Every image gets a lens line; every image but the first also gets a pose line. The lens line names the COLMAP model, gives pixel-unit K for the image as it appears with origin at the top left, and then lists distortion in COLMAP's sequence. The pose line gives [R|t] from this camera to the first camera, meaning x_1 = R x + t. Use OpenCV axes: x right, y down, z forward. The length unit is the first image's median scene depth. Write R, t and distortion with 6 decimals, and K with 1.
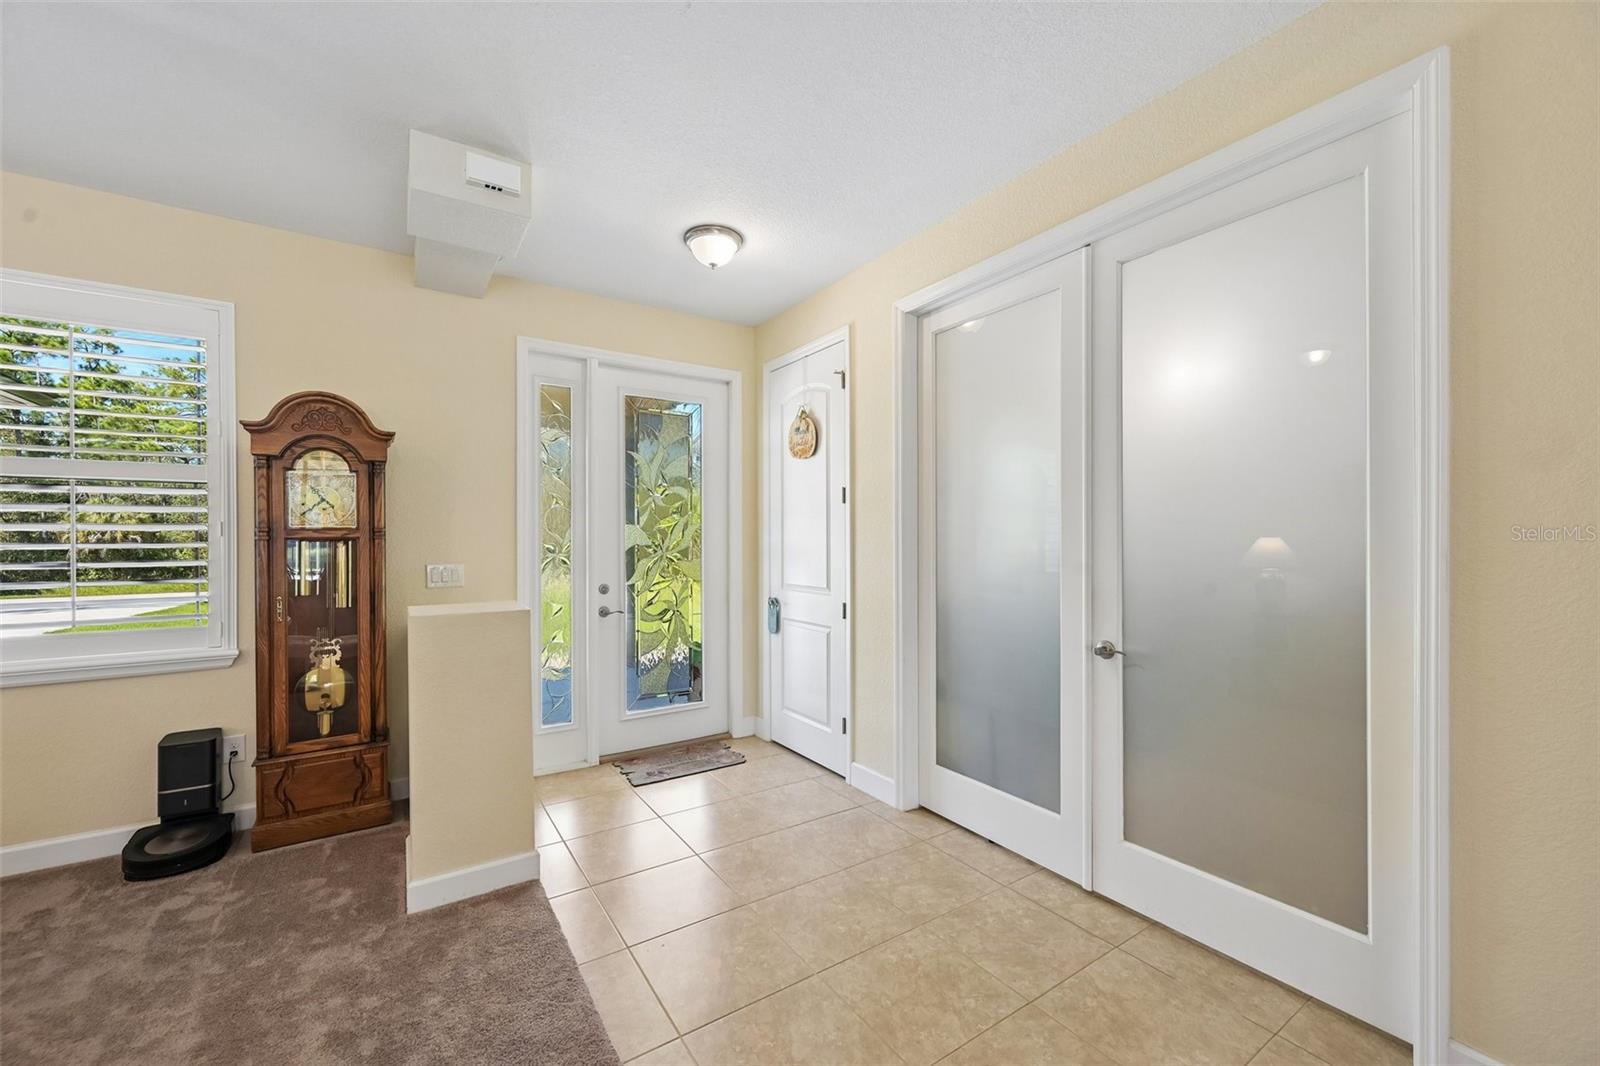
lens RADIAL K [[634.9, 0, 800.8], [0, 634.9, 540.8], [0, 0, 1]] dist [0.000131, 0.000075]
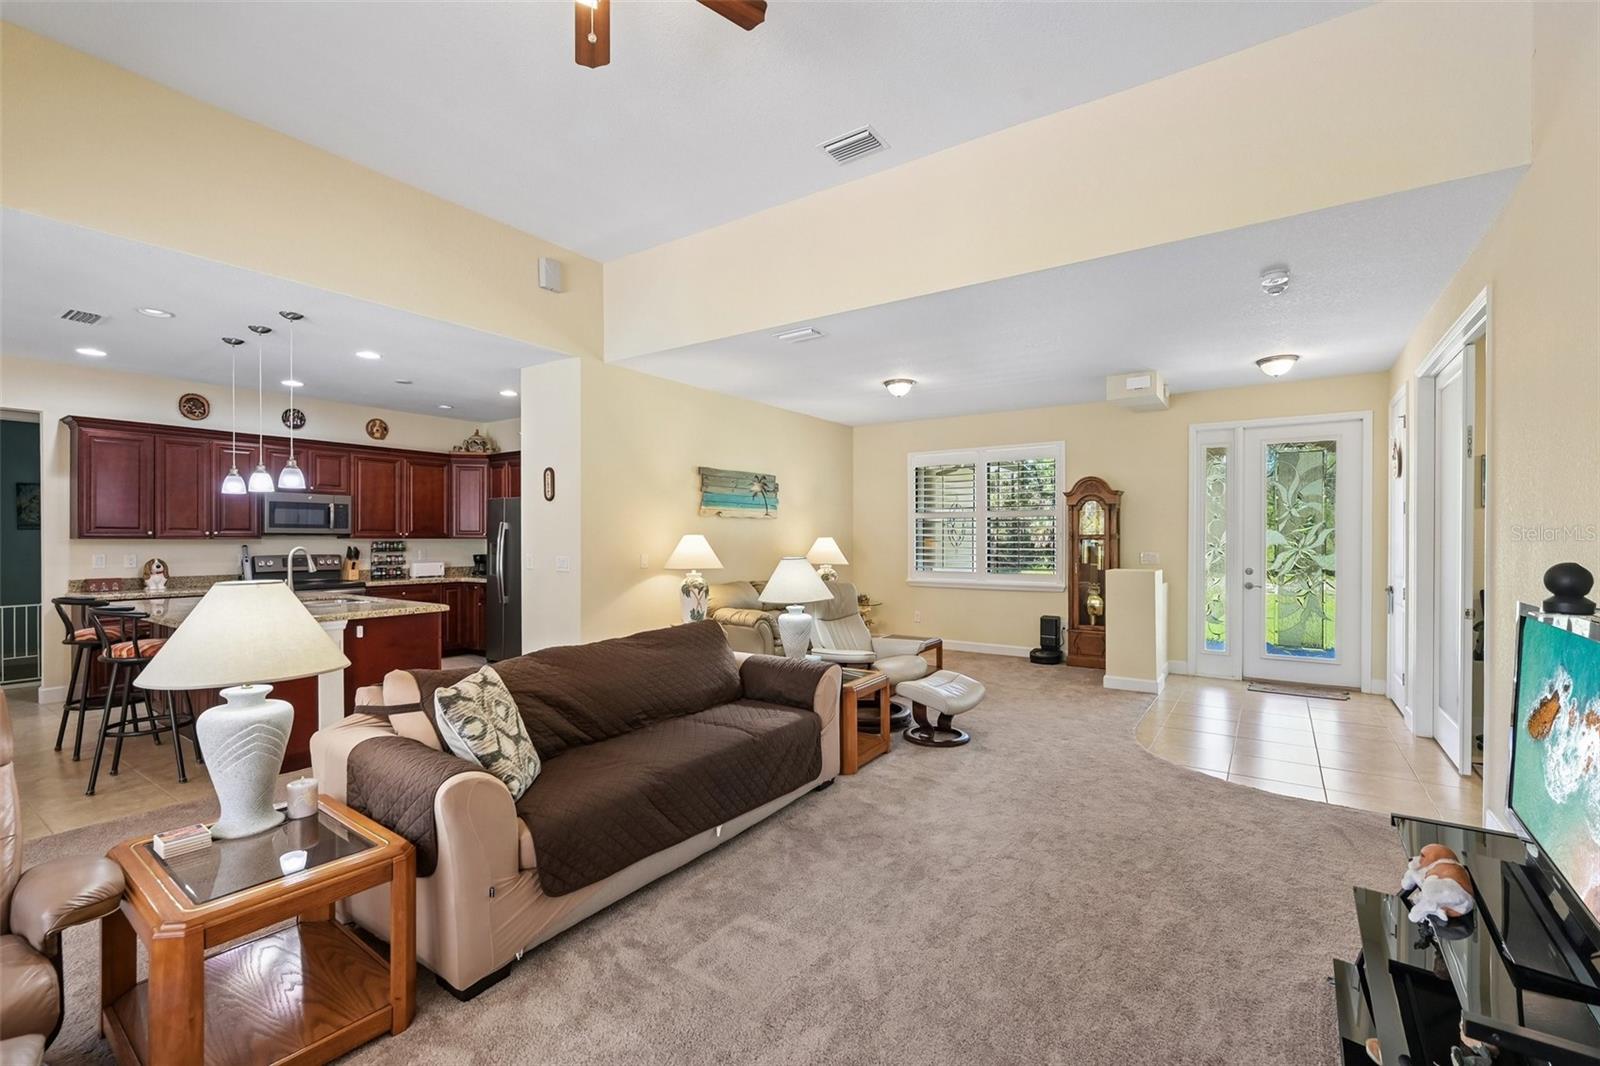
lens RADIAL K [[682.3, 0, 799.9], [0, 682.3, 541.1], [0, 0, 1]] dist [0.002795, 0.000291]
pose [[0.375276, 0.009019, -0.926869, 1.082273], [-0.002159, 0.999958, 0.008856, -0.015305], [0.926911, -0.001323, 0.375279, -0.860609]]
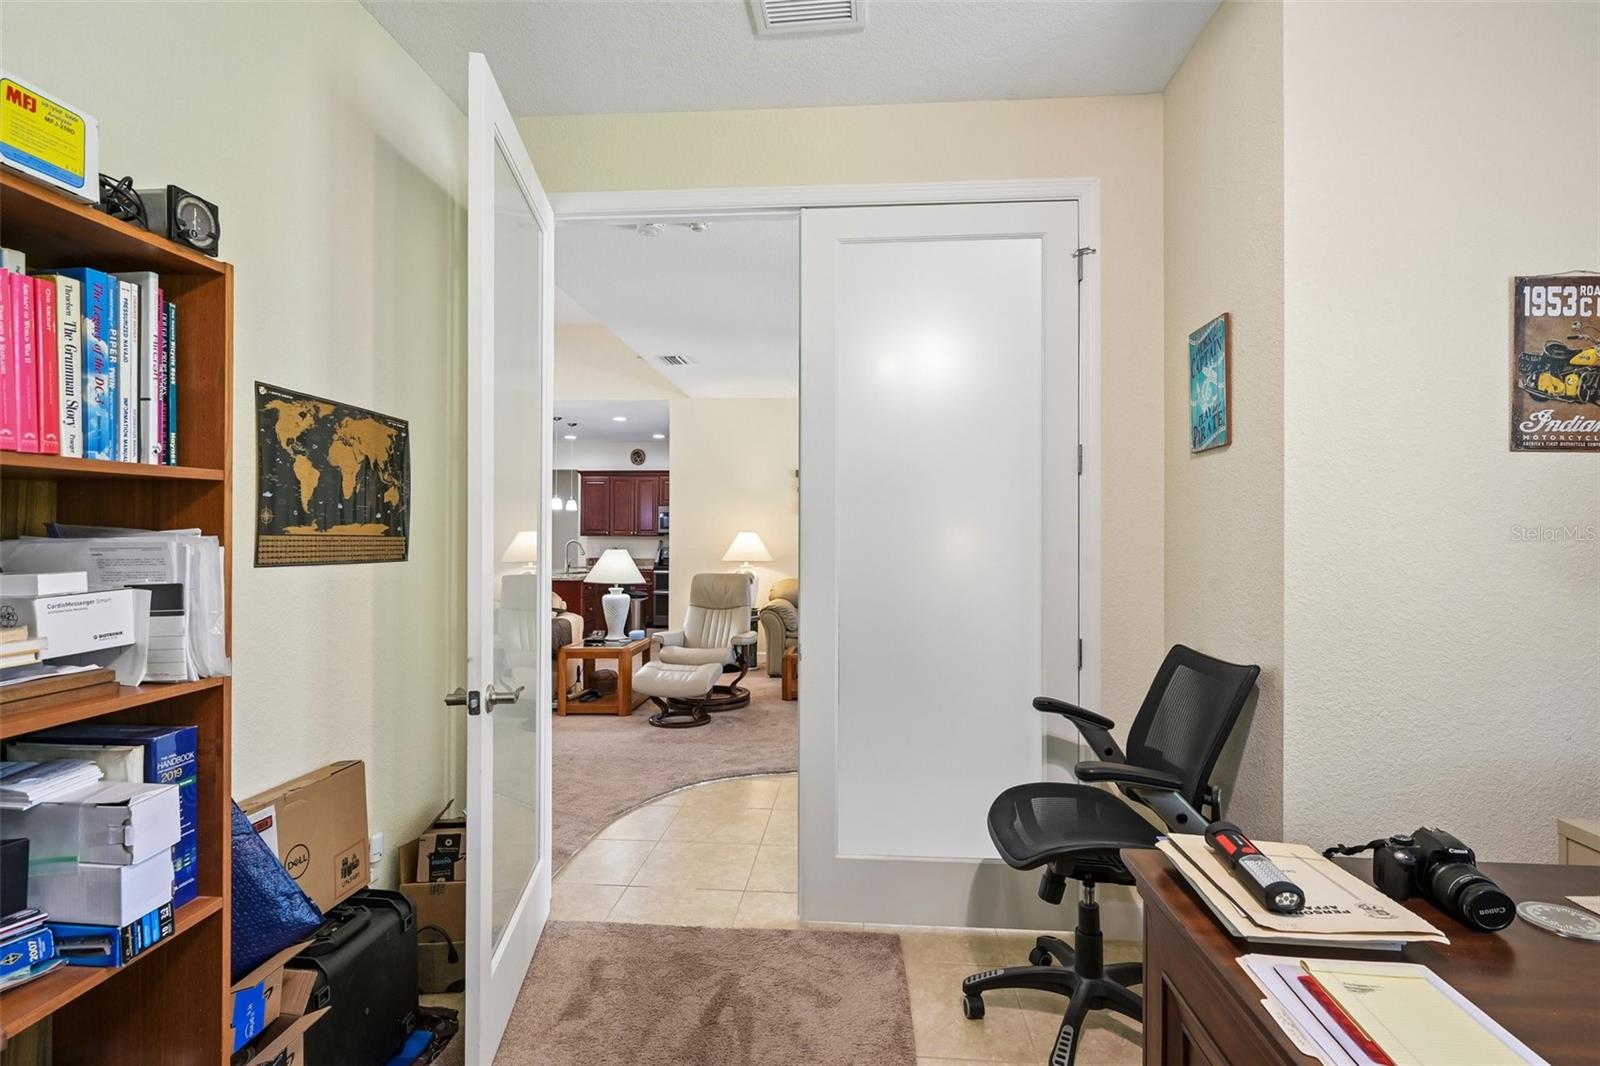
lens RADIAL K [[787.6, 0, 800.0], [0, 787.6, 533.0], [0, 0, 1]] dist [0.000070, -0.000008]
pose [[-0.609282, -0.001927, -0.792951, 1.123488], [-0.000733, 0.999998, -0.001867, -0.008947], [0.792953, -0.000556, -0.609282, 1.344513]]
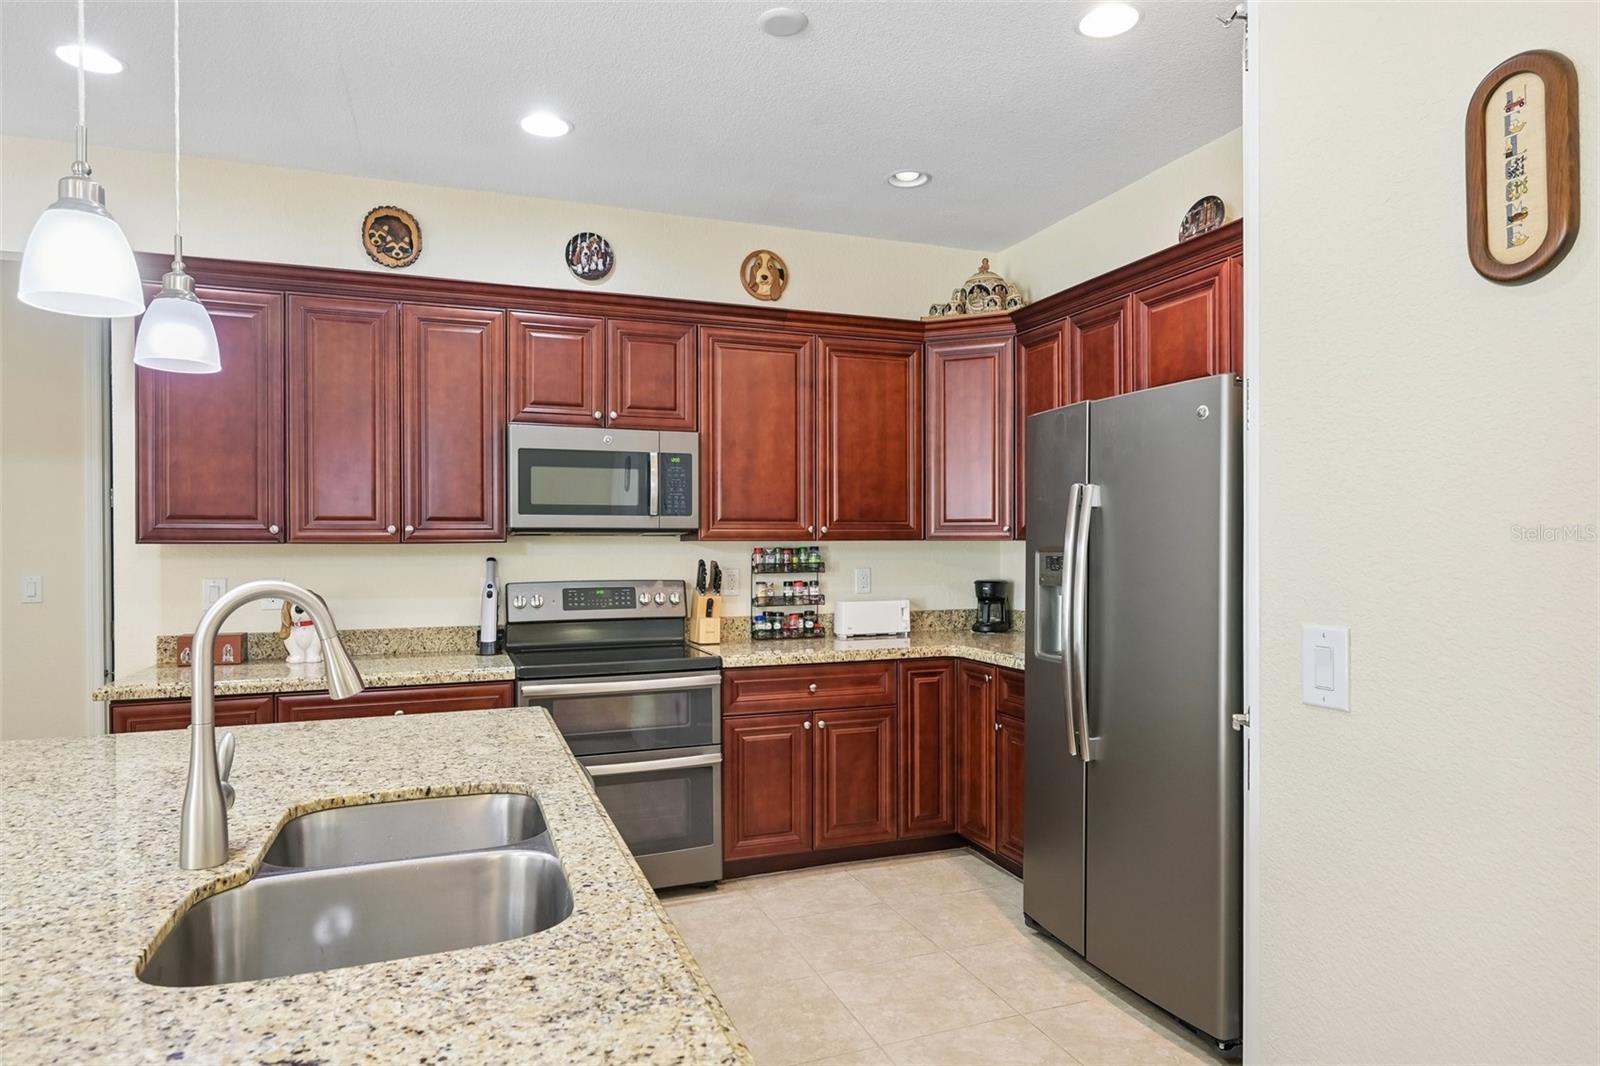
lens RADIAL K [[936.1, 0, 804.9], [0, 936.1, 551.7], [0, 0, 1]] dist [-0.001479, 0.000542]
pose [[-0.210252, 0.016663, -0.977505, -0.484001], [0.005286, 0.999860, 0.015907, -0.004375], [0.977633, -0.001822, -0.210310, -1.003157]]
